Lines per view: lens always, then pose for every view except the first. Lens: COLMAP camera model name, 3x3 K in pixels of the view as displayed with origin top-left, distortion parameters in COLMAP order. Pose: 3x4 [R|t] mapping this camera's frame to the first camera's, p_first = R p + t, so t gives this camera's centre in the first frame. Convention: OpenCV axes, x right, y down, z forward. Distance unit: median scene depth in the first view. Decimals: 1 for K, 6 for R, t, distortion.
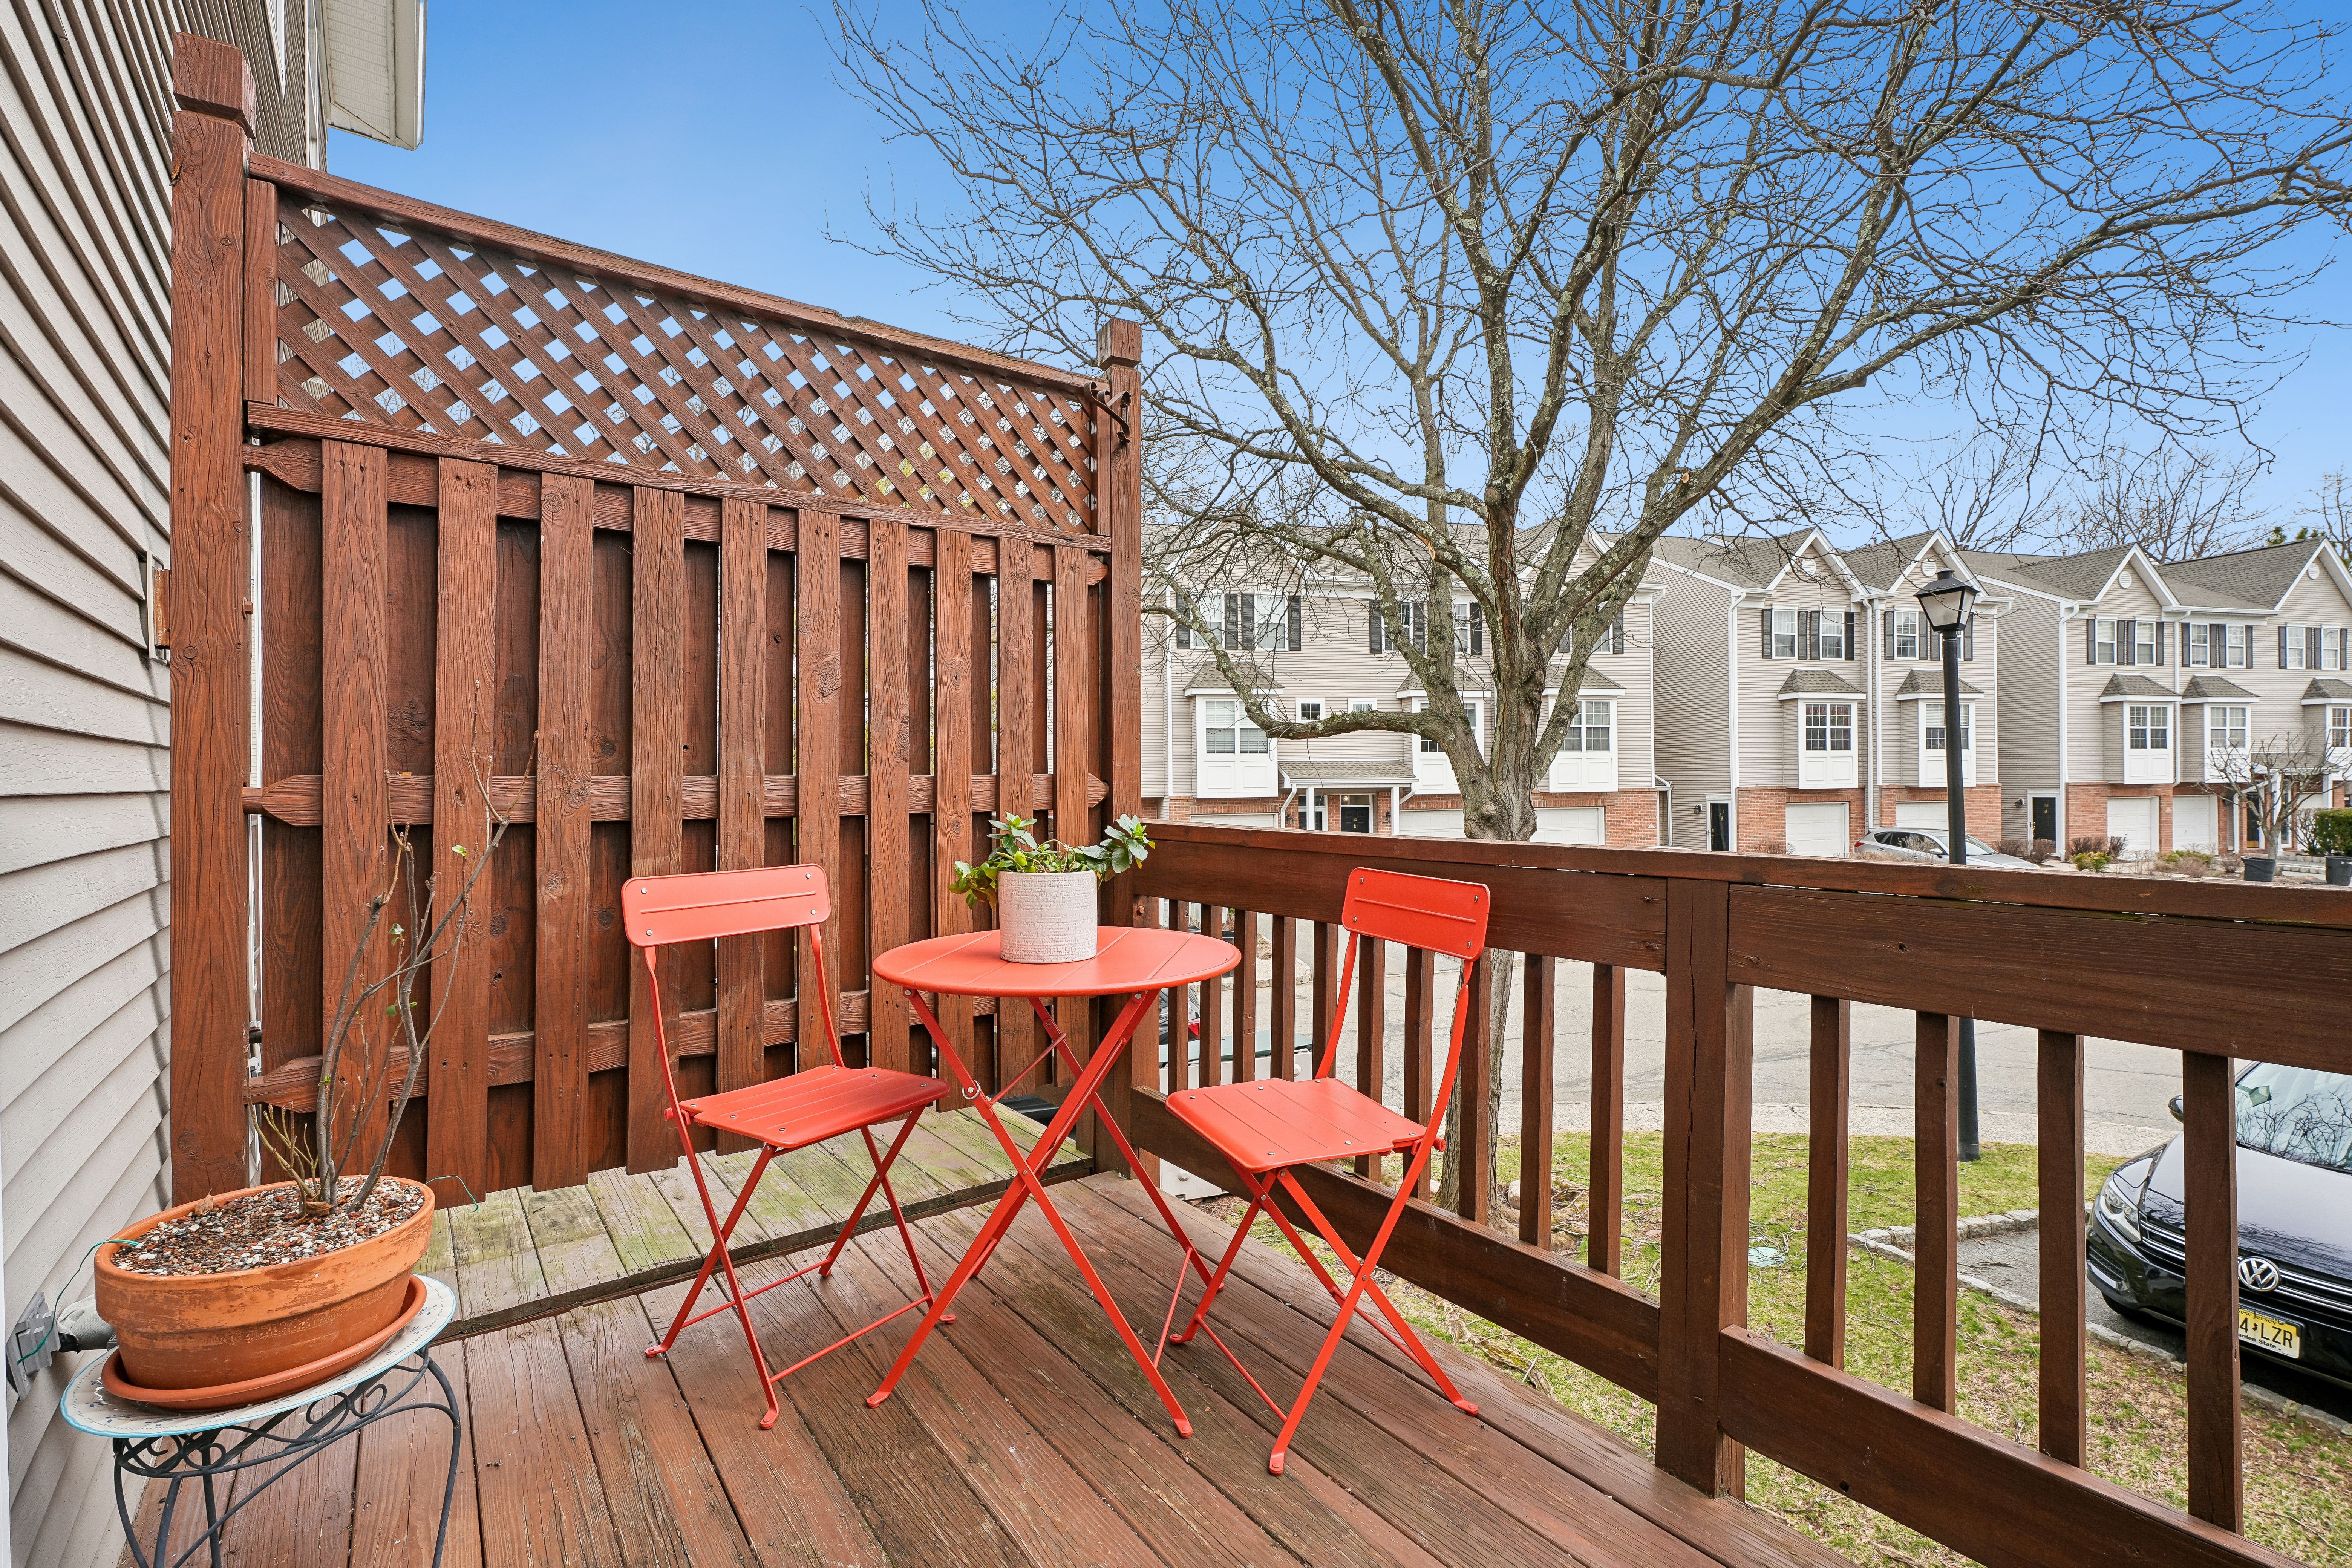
lens RADIAL K [[1054.3, 0, 1172.4], [0, 1054.3, 784.9], [0, 0, 1]] dist [-0.005513, 0.002280]
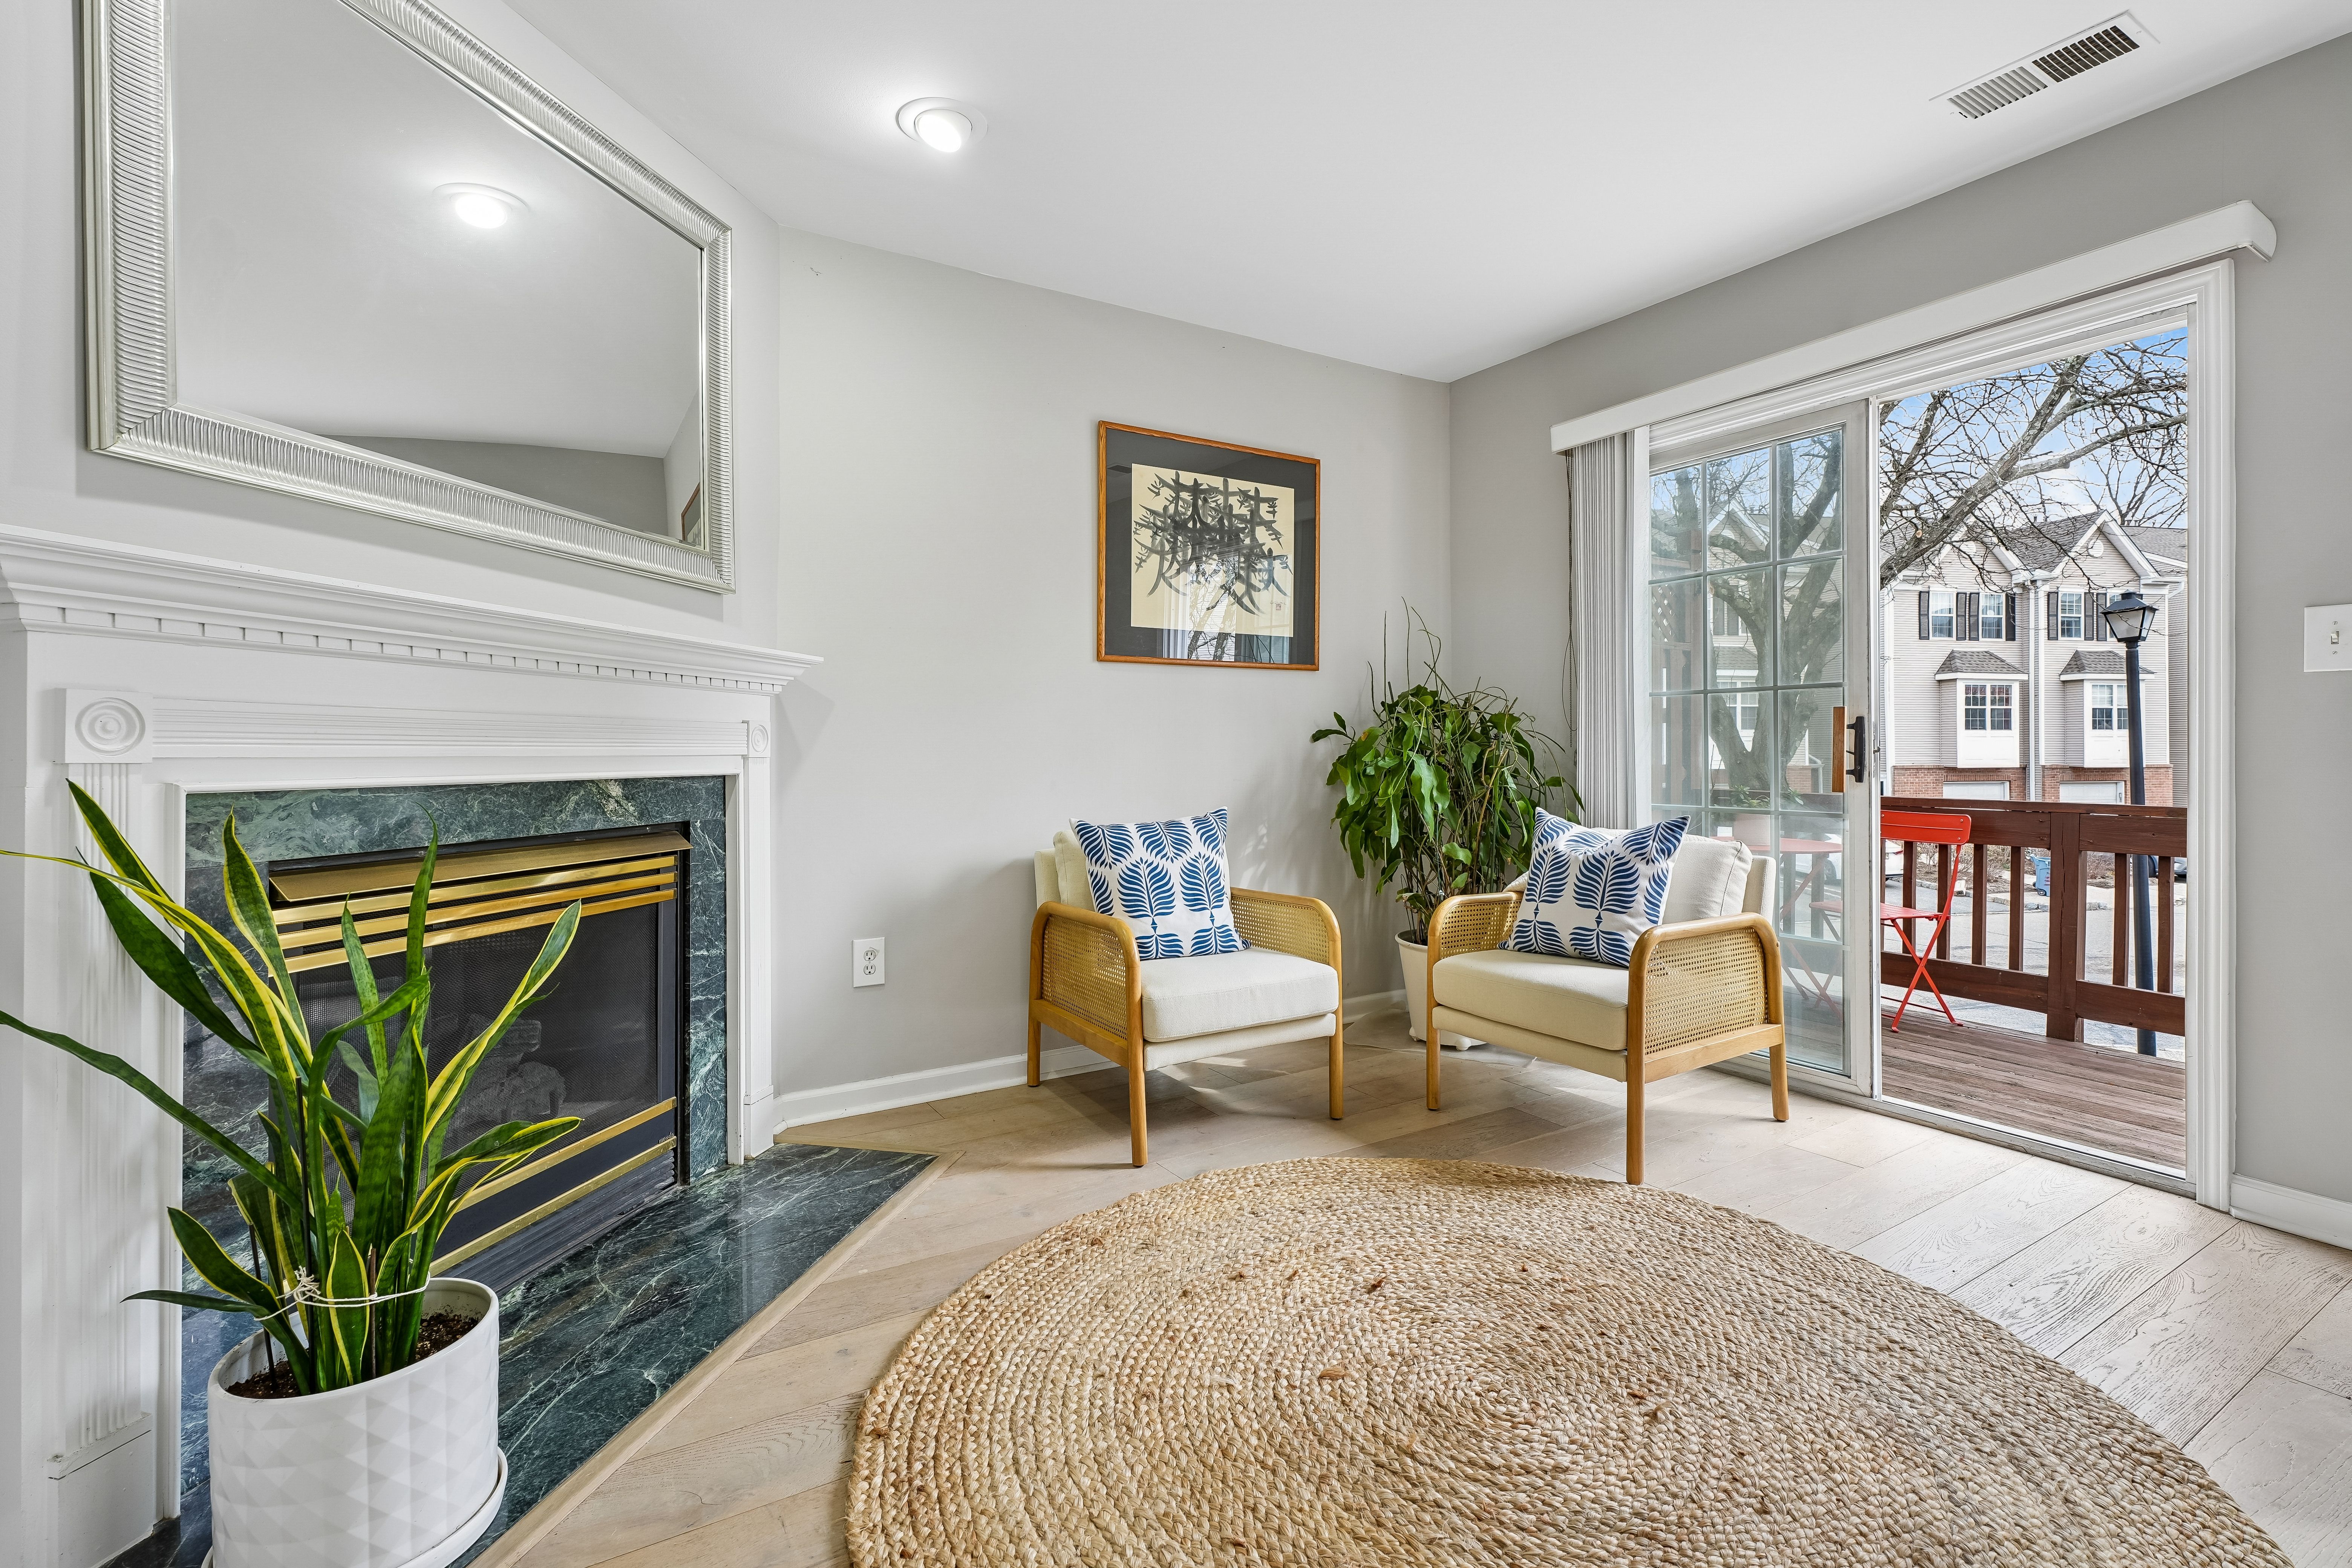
lens RADIAL K [[1054.3, 0, 1175.4], [0, 1054.3, 749.2], [0, 0, 1]] dist [-0.005513, 0.002280]
pose [[0.995837, 0.006763, -0.090904, -0.303455], [-0.007443, 0.999947, -0.007144, -0.006413], [0.090851, 0.007790, 0.995834, -0.373984]]
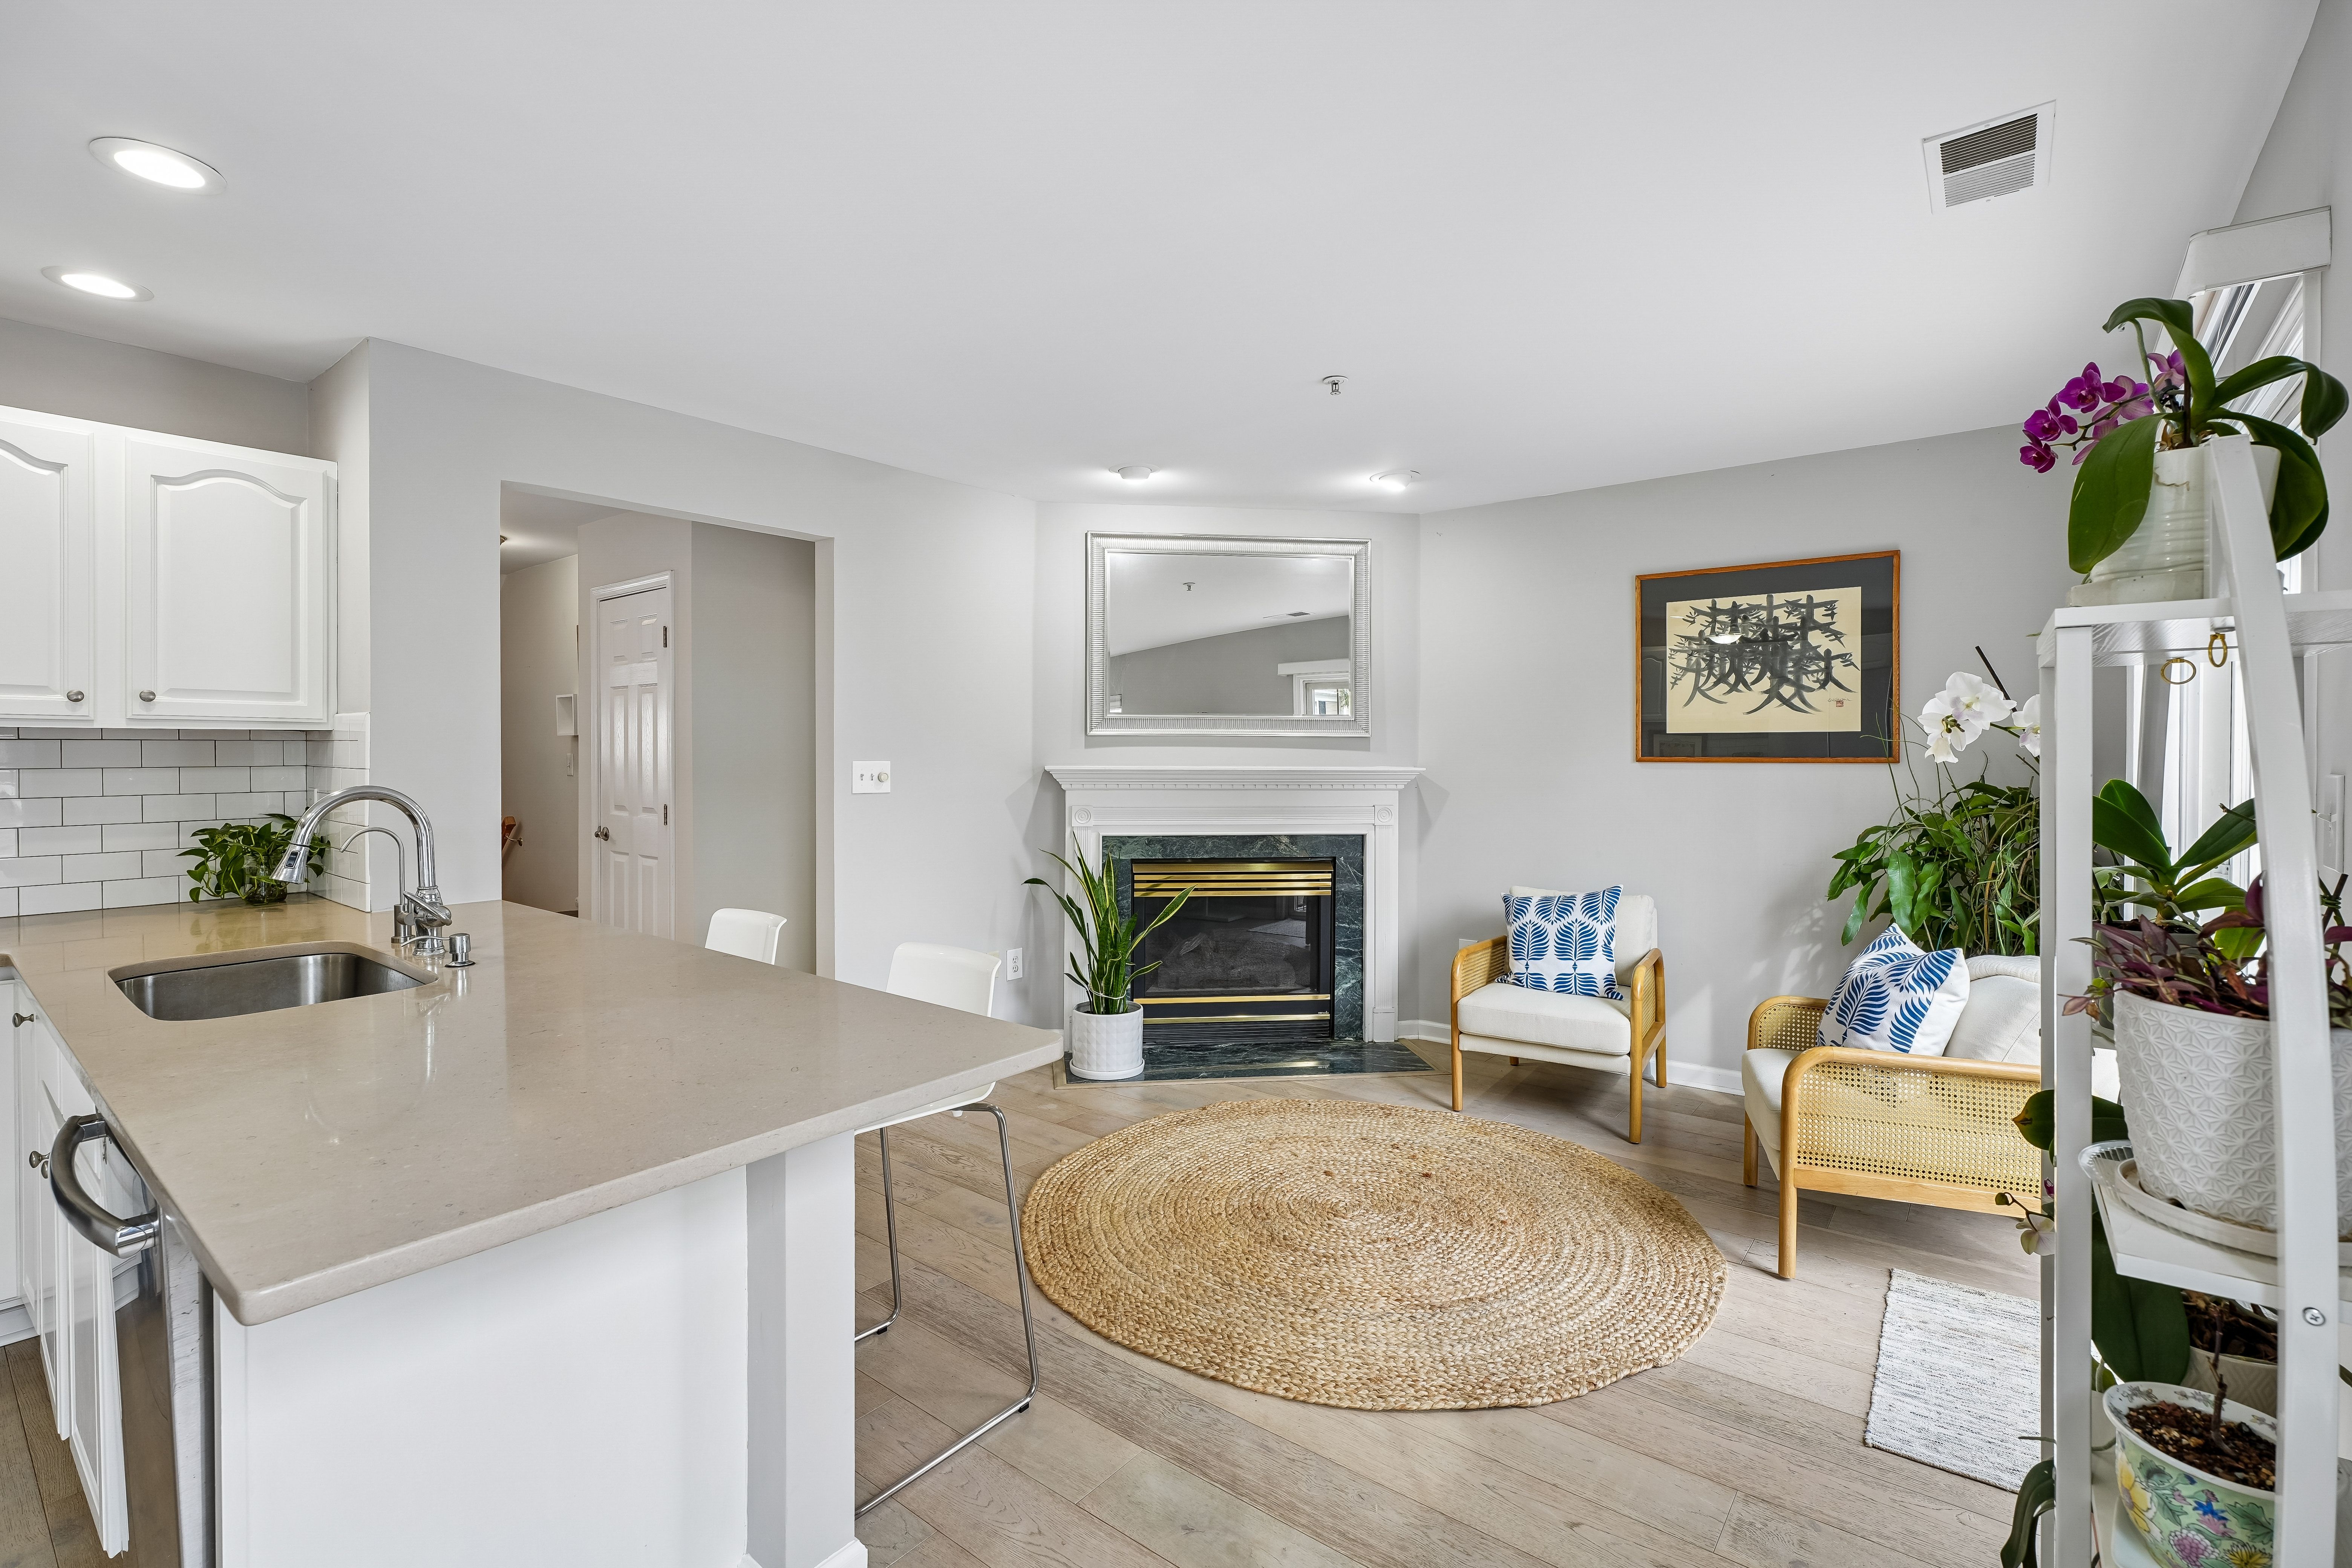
lens RADIAL K [[1054.3, 0, 1187.1], [0, 1054.3, 761.7], [0, 0, 1]] dist [-0.005513, 0.002280]
pose [[0.272694, 0.018440, -0.961924, 0.101932], [-0.014193, 0.999785, 0.015142, -0.050968], [0.961996, 0.009524, 0.272897, -0.327019]]
